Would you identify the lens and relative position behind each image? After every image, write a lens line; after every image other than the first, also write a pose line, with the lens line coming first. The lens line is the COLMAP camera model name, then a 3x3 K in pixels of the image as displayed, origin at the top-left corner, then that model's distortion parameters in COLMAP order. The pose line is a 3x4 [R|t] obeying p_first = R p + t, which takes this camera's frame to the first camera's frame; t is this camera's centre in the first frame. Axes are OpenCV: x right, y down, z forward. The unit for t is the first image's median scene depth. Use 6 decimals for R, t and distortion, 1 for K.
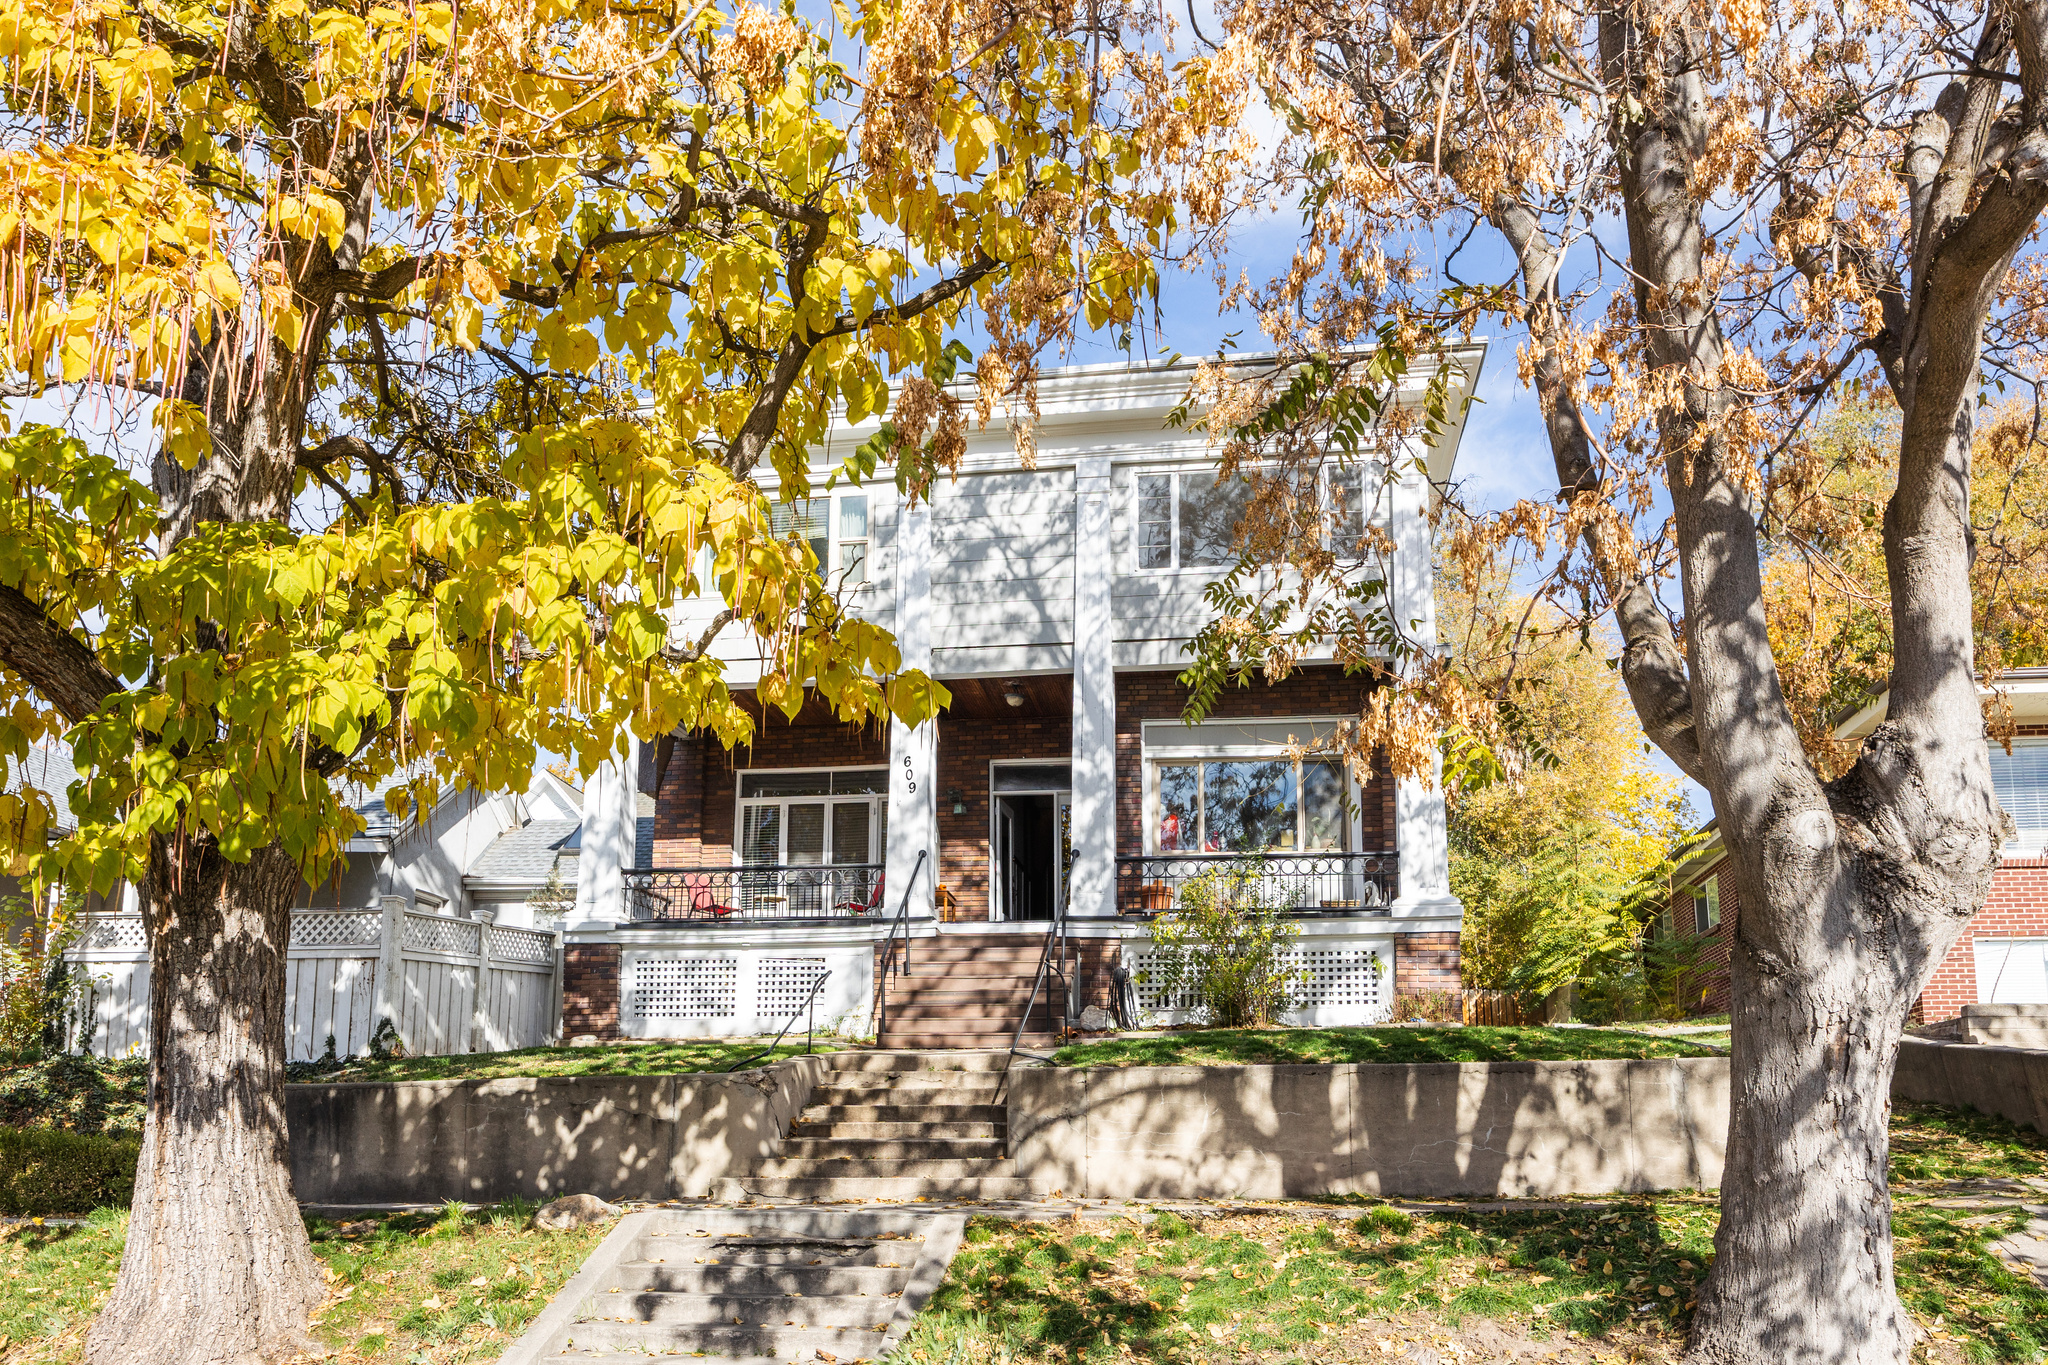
lens RADIAL K [[1500.3, 0, 1024.0], [0, 1500.3, 682.5], [0, 0, 1]] dist [0.002539, 0.001160]
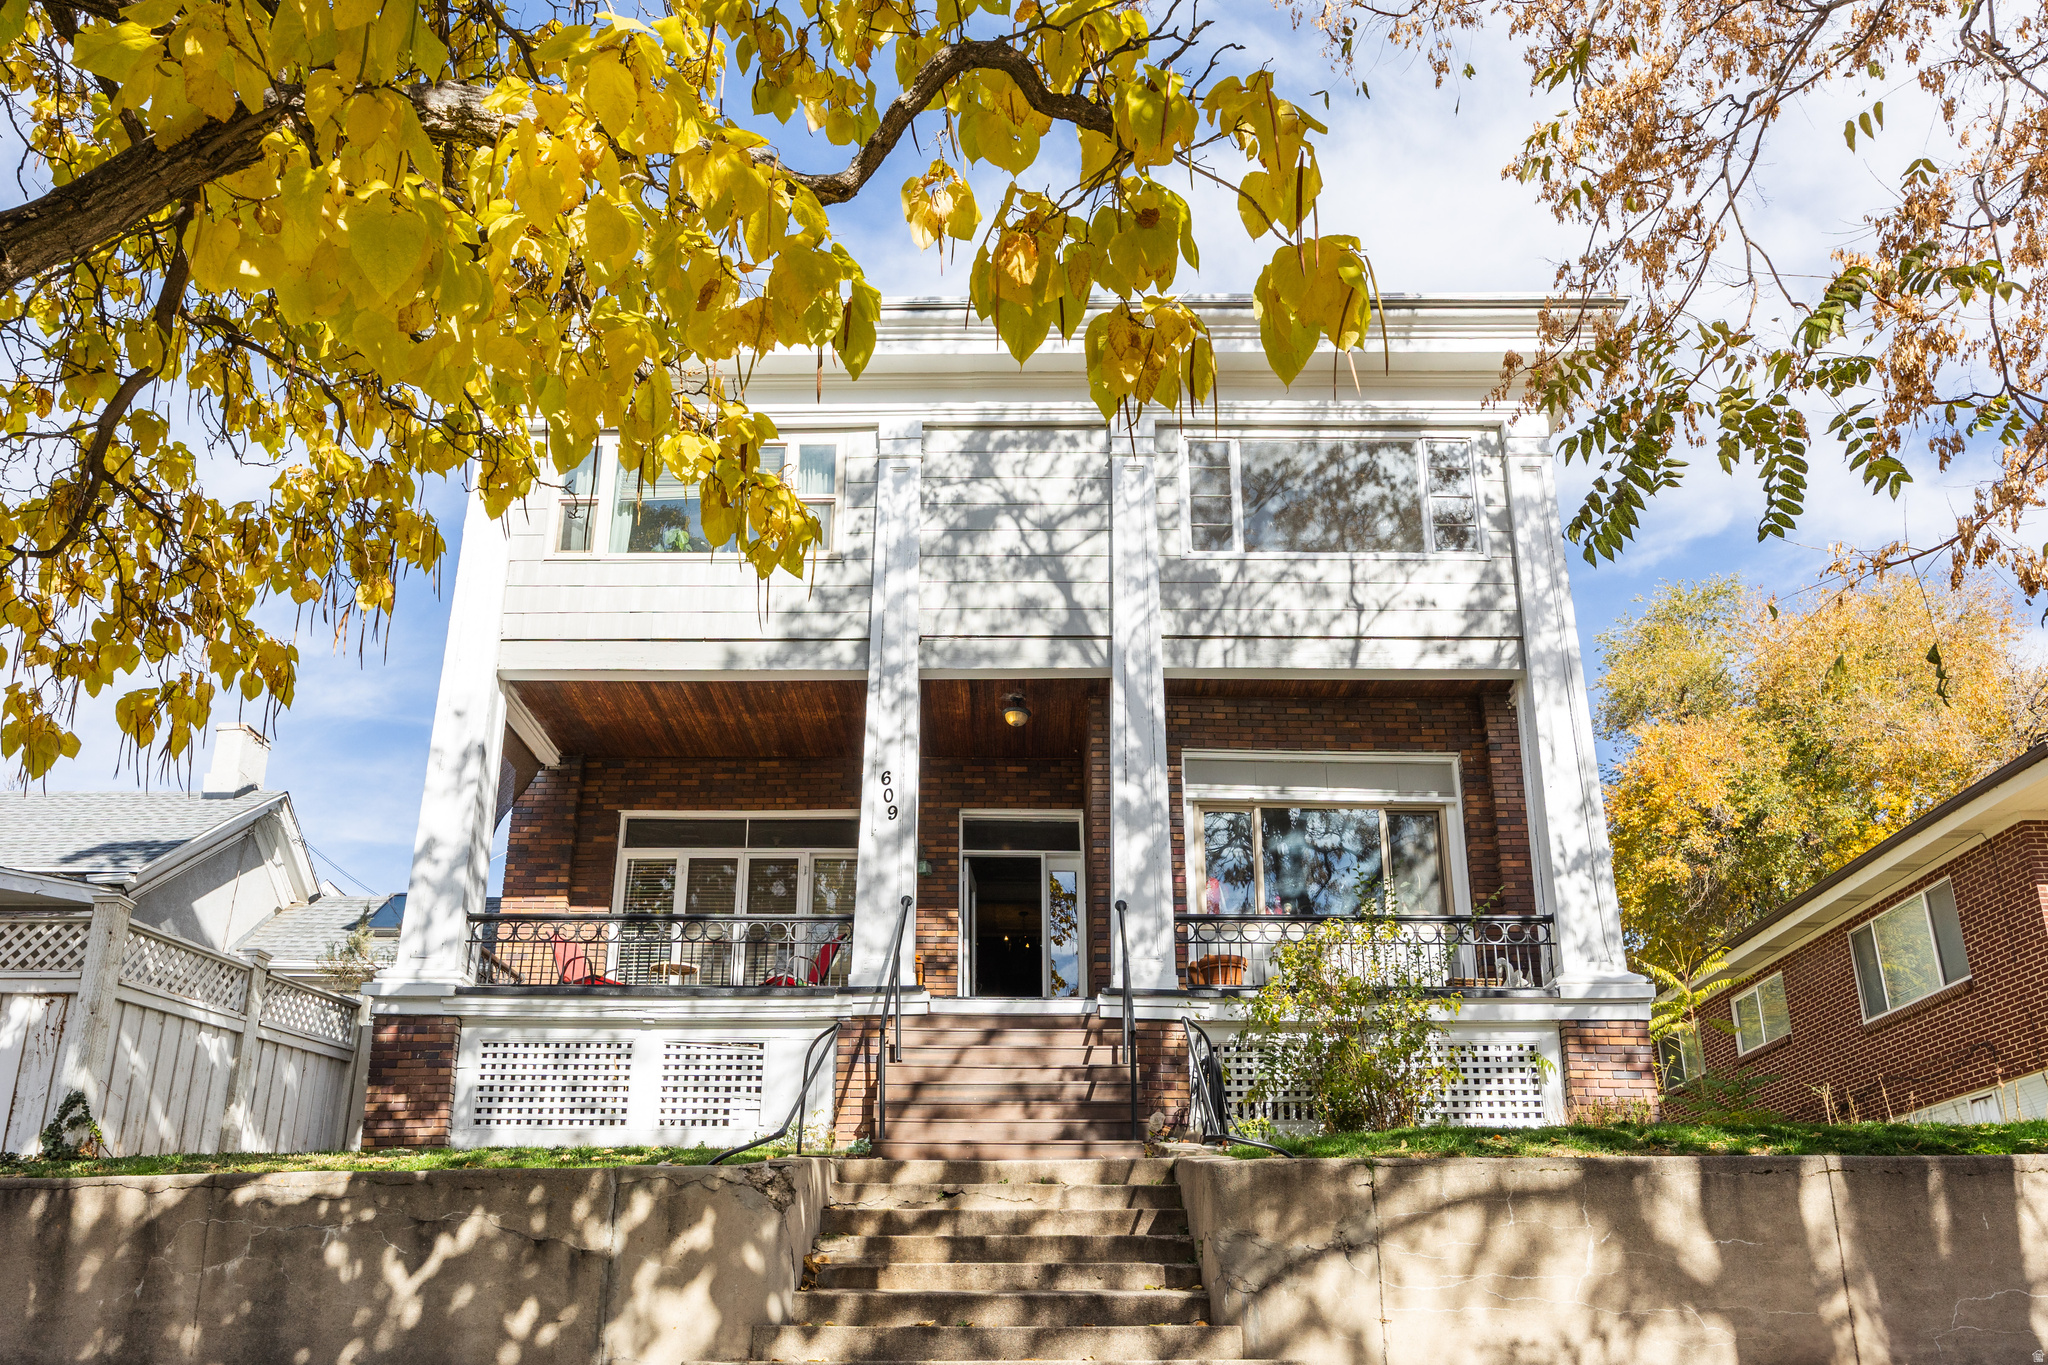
lens RADIAL K [[1469.8, 0, 1030.1], [0, 1469.8, 695.3], [0, 0, 1]] dist [-0.000651, -0.002792]
pose [[0.989388, 0.058673, 0.132925, -0.111260], [-0.042878, 0.992002, -0.118717, 0.099218], [-0.138828, 0.111757, 0.983990, 0.289772]]
